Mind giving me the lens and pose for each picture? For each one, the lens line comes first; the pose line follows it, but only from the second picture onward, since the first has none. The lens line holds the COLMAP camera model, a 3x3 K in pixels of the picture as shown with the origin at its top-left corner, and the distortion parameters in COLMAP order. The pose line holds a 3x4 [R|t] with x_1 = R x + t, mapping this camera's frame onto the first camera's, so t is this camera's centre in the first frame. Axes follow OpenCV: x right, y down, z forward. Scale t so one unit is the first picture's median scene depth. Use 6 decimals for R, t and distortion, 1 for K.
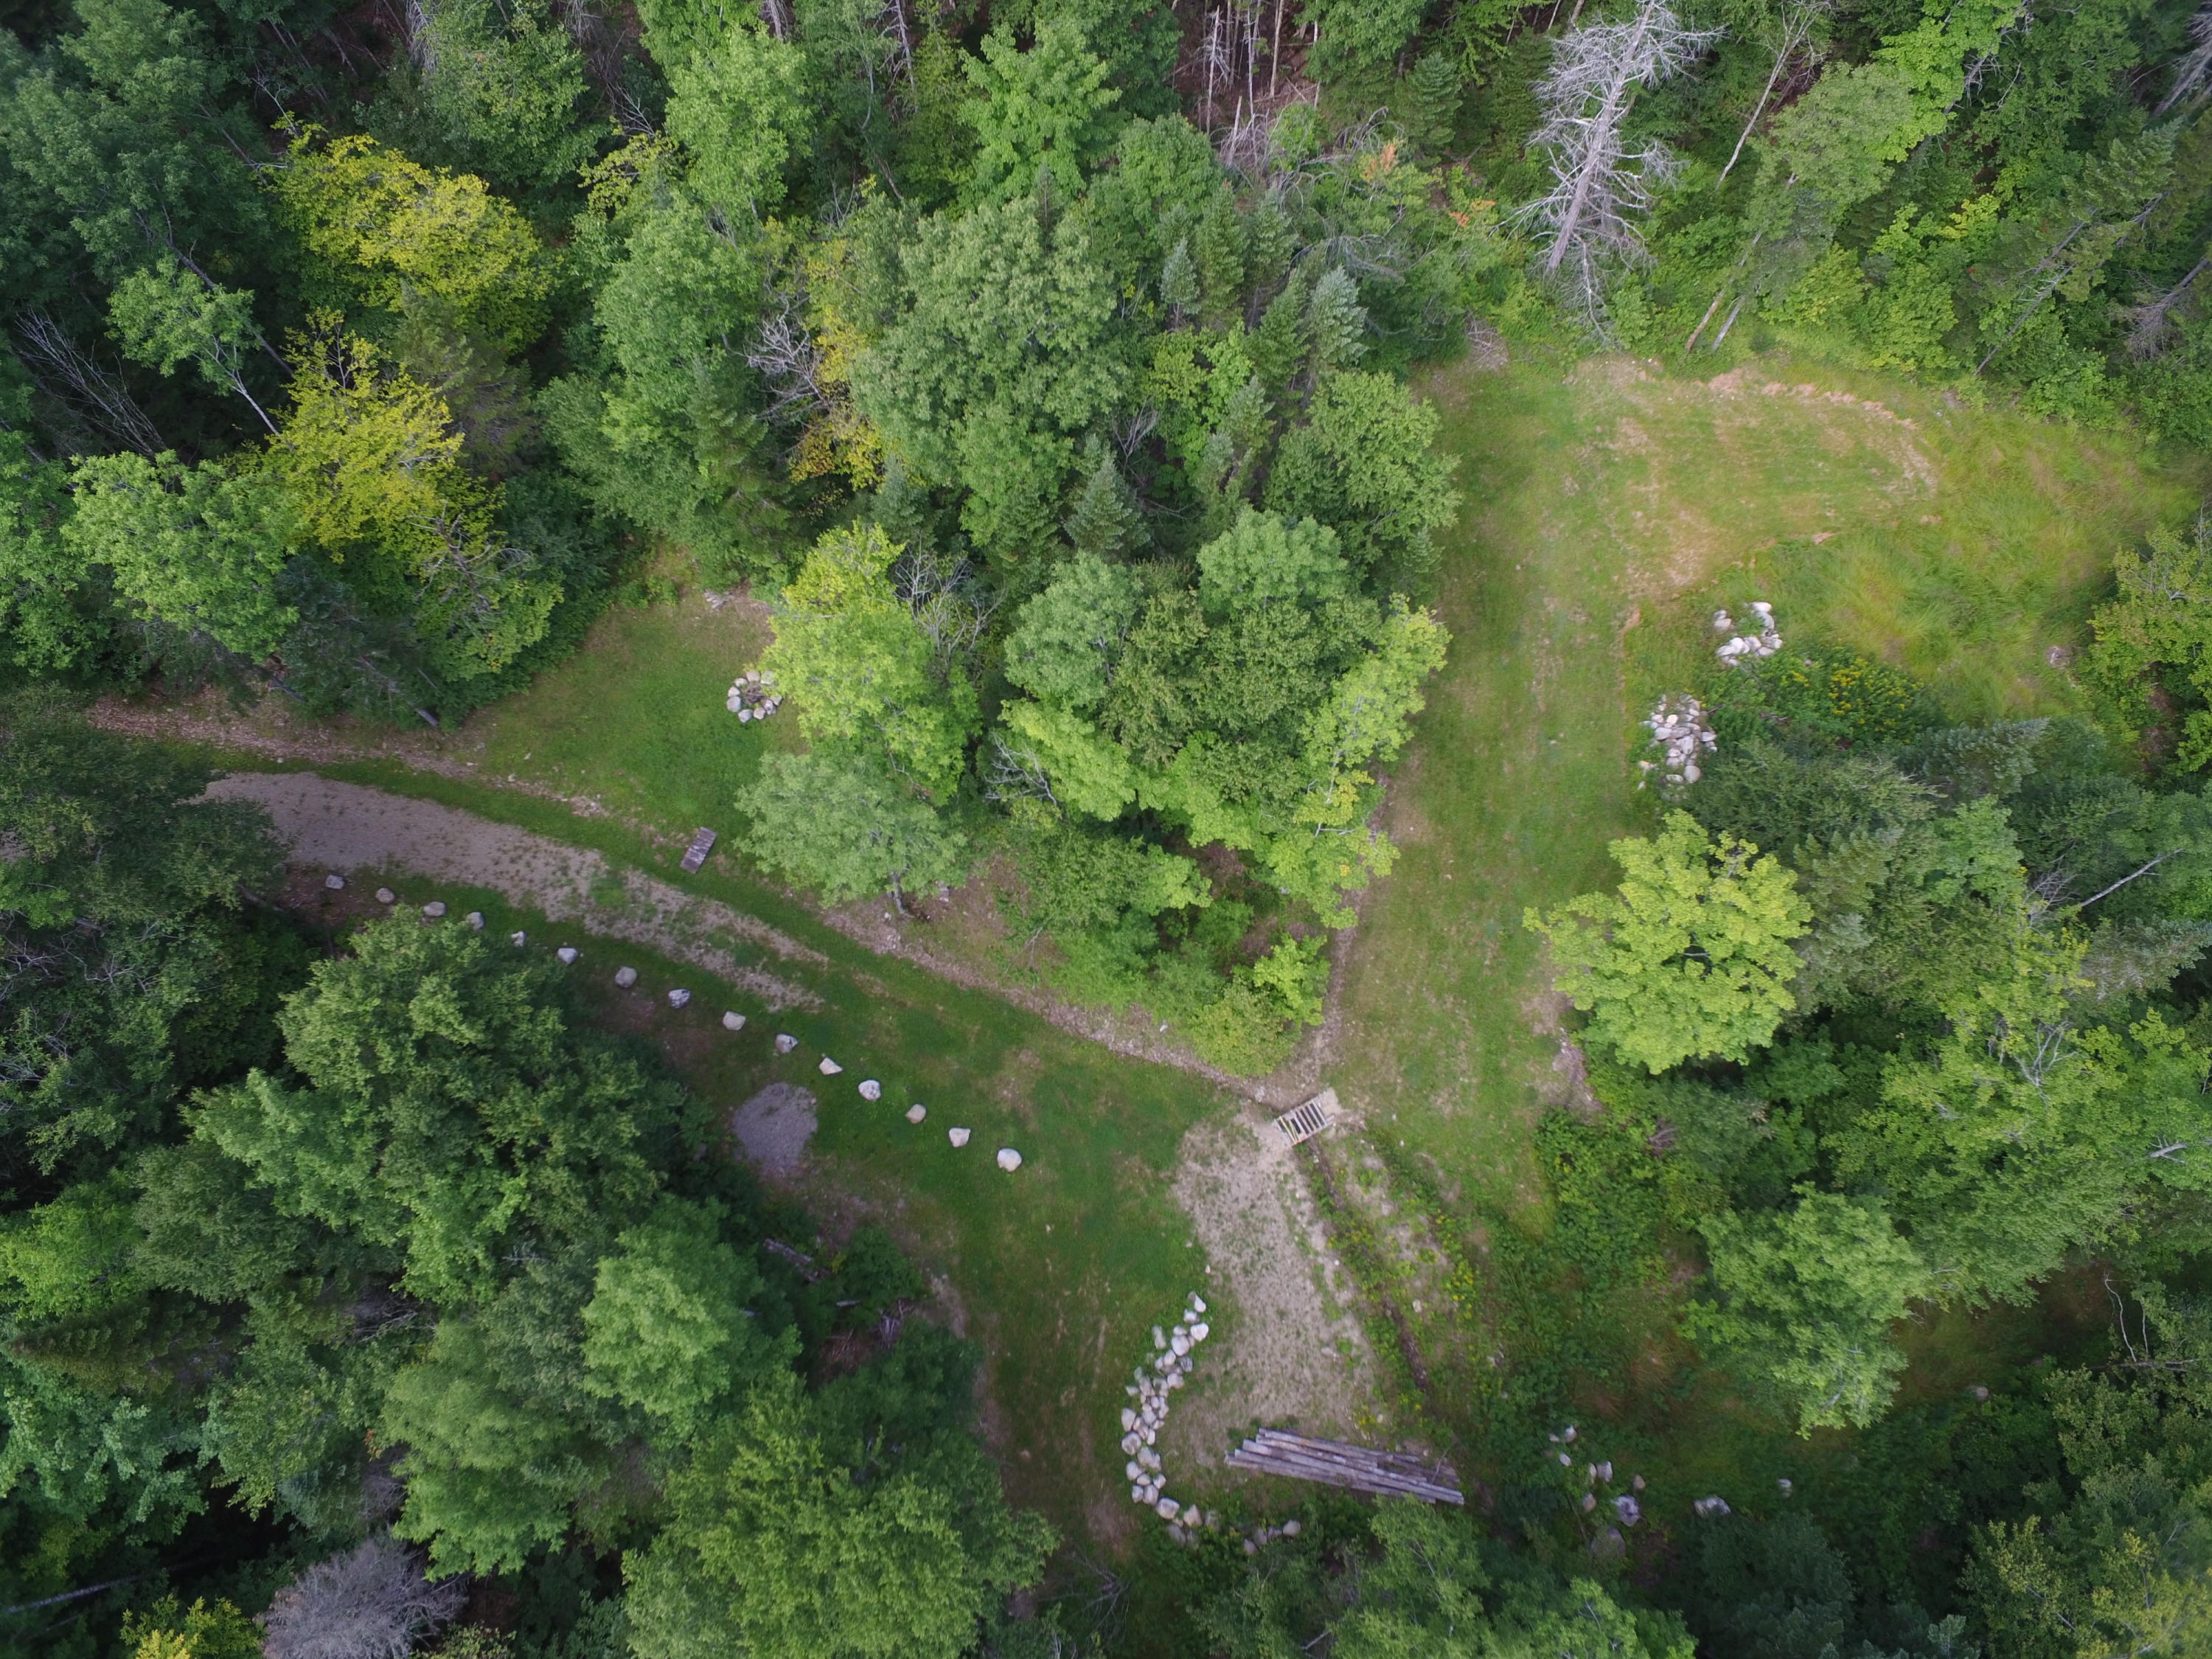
lens RADIAL K [[1287.2, 0, 1103.5], [0, 1287.2, 811.3], [0, 0, 1]] dist [-0.023505, 0.022977]
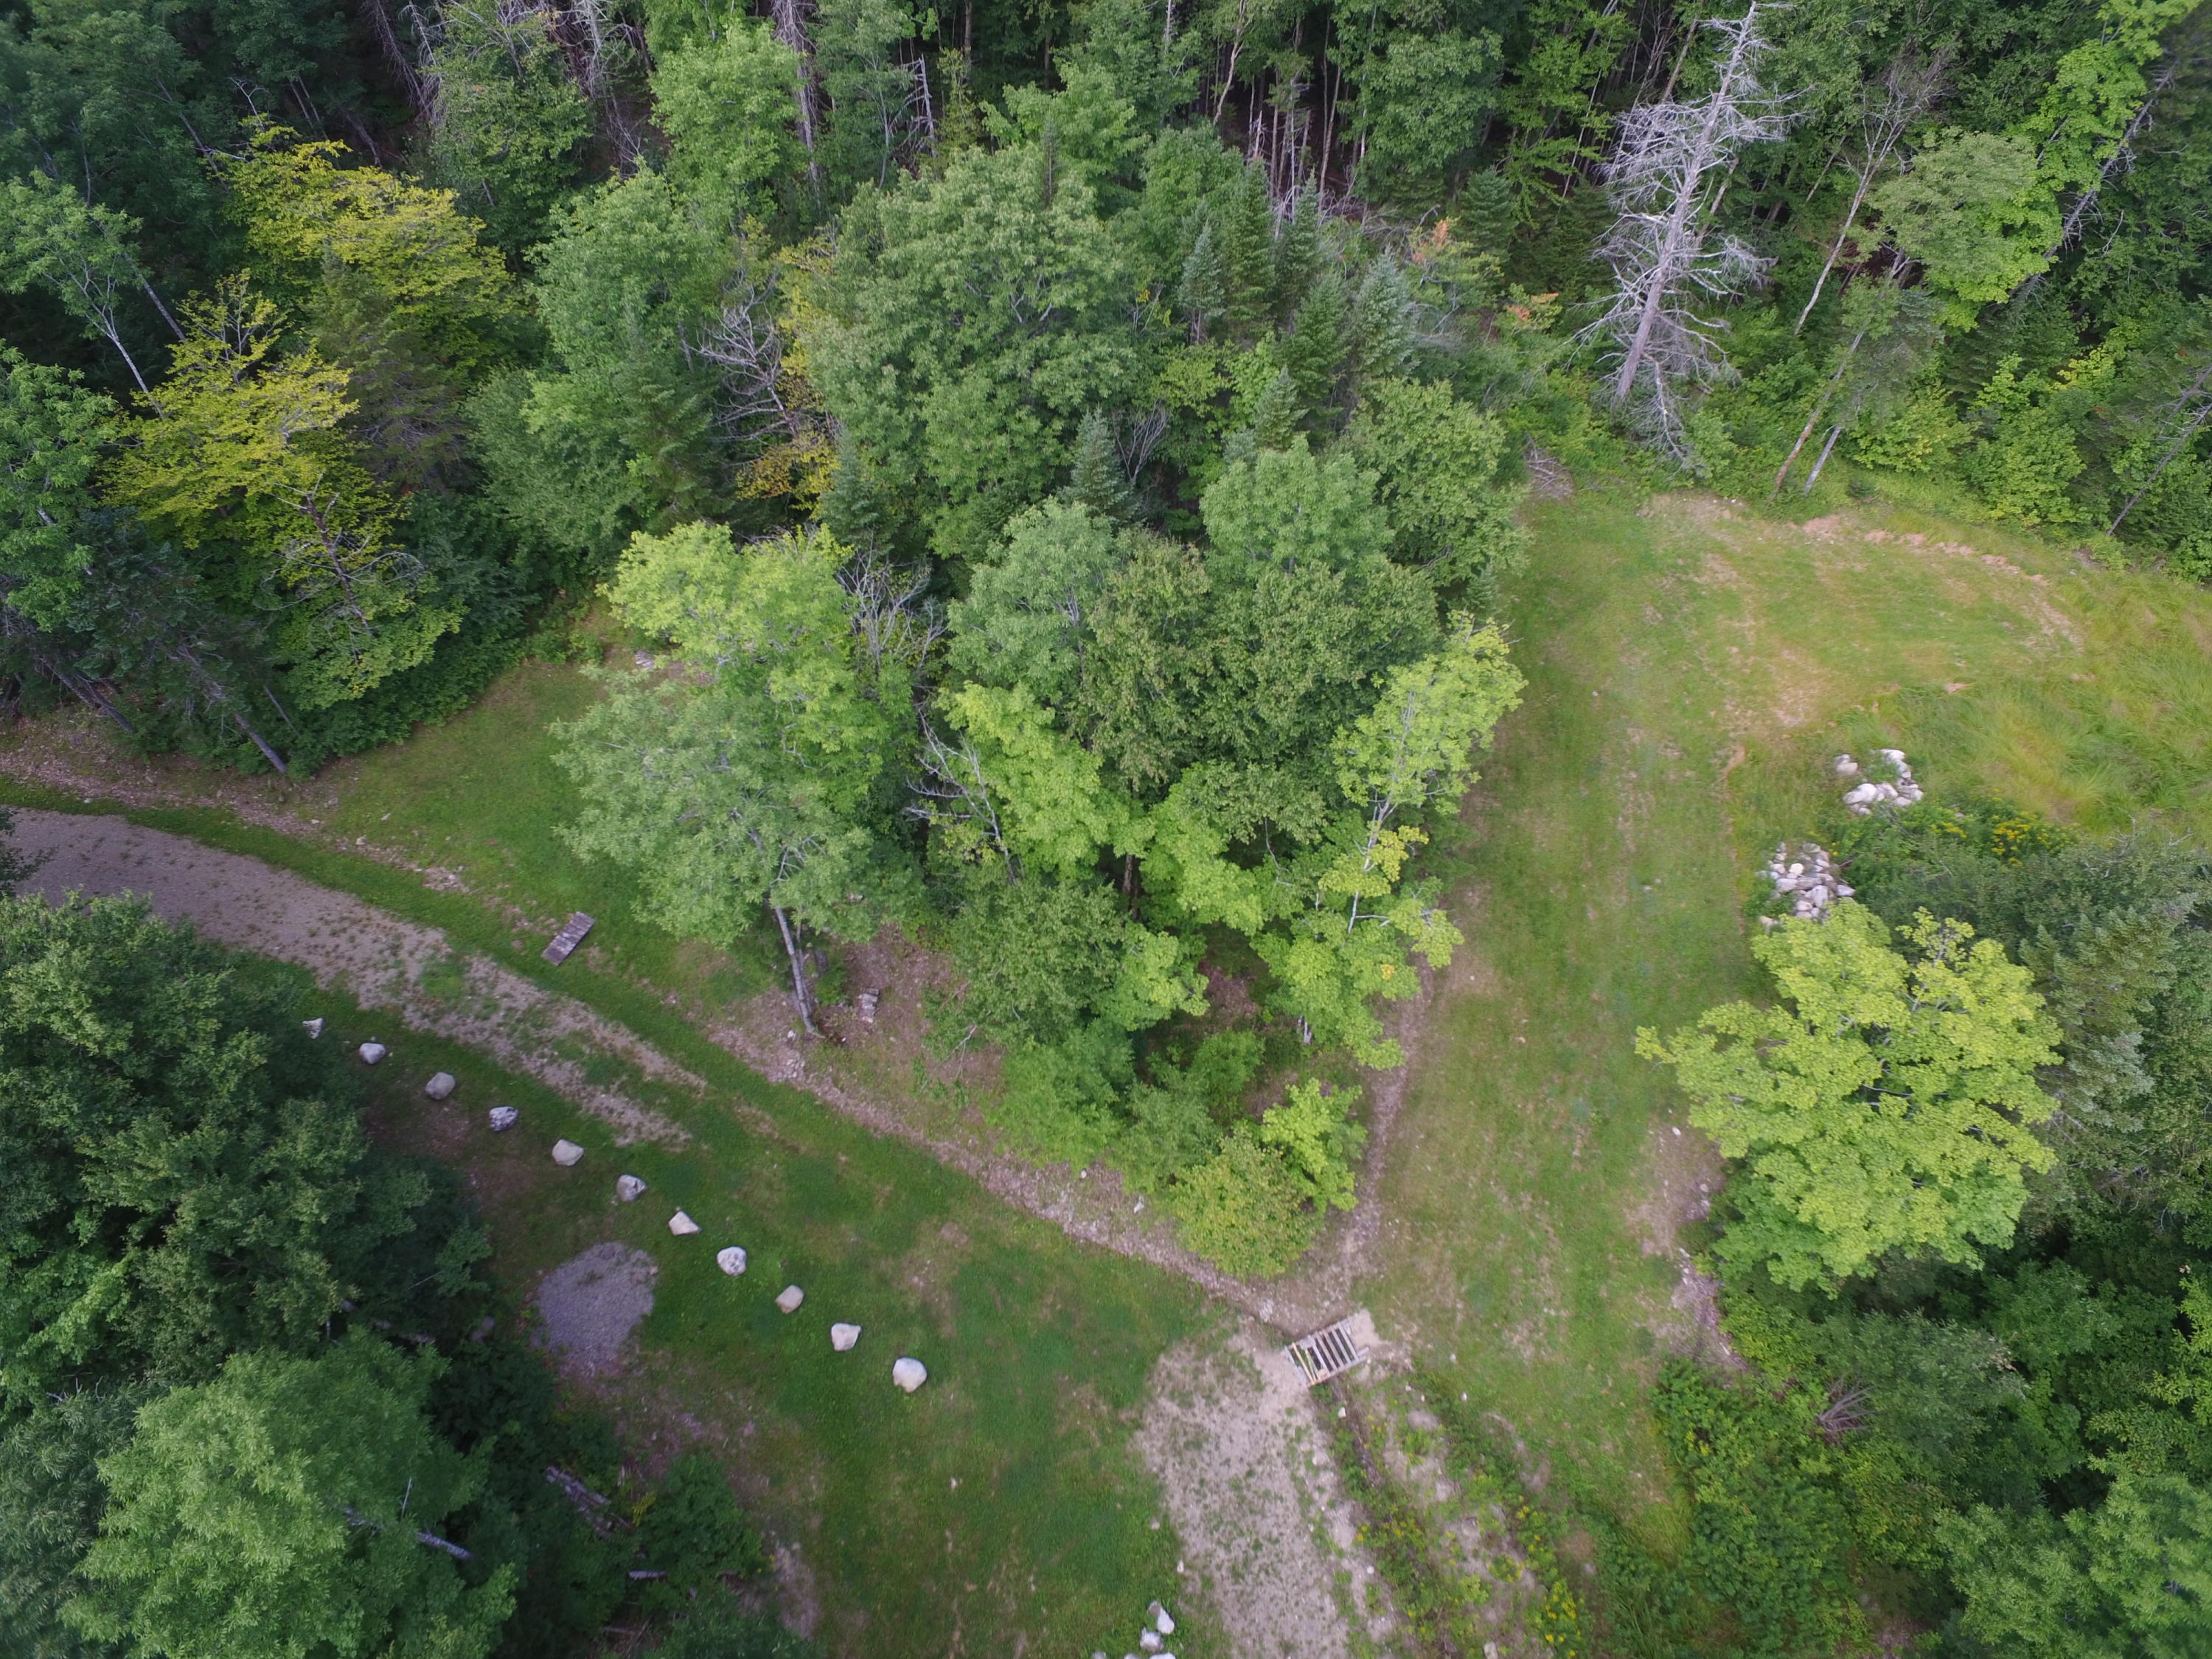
lens RADIAL K [[1287.2, 0, 1103.7], [0, 1287.2, 809.7], [0, 0, 1]] dist [-0.023505, 0.022977]
pose [[0.997700, 0.057555, -0.035820, 0.041815], [-0.064879, 0.963866, -0.258365, 0.147023], [0.019656, 0.260095, 0.965383, 0.236762]]
